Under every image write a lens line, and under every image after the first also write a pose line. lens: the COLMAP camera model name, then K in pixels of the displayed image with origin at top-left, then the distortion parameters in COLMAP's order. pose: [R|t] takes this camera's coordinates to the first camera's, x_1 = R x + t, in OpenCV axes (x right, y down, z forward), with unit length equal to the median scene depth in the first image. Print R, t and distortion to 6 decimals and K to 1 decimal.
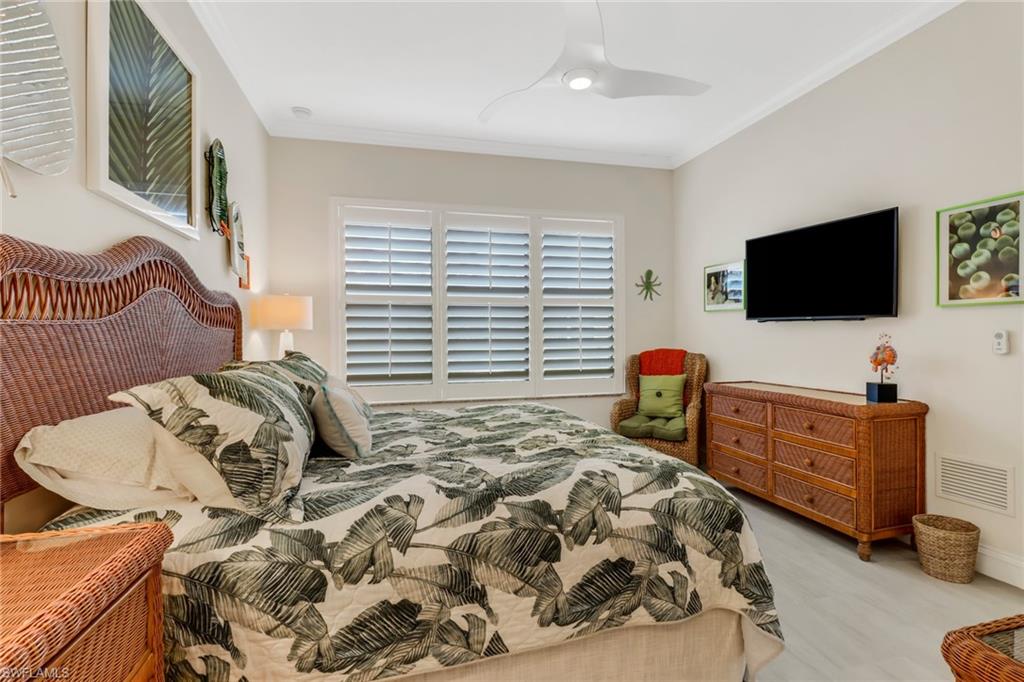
lens RADIAL K [[473.7, 0, 510.6], [0, 473.7, 329.8], [0, 0, 1]] dist [0.022749, -0.015204]
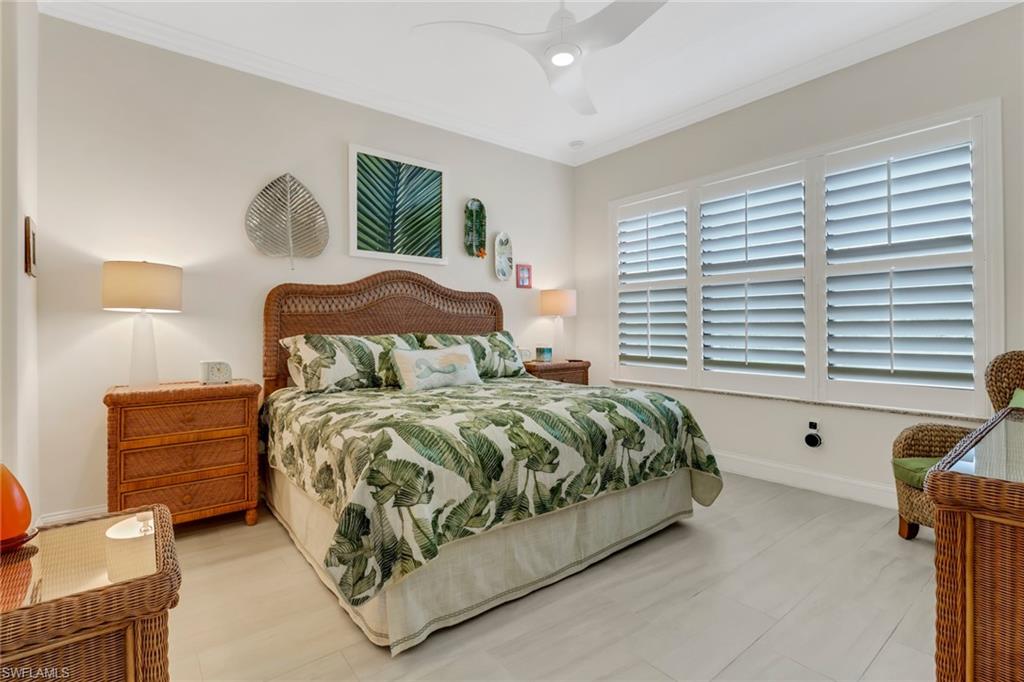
lens RADIAL K [[475.5, 0, 514.6], [0, 475.5, 319.1], [0, 0, 1]] dist [0.011944, -0.007320]
pose [[0.415930, -0.012023, -0.909317, 0.587991], [0.012401, 0.999895, -0.007549, 0.015109], [0.909312, -0.008137, 0.416035, 0.293153]]
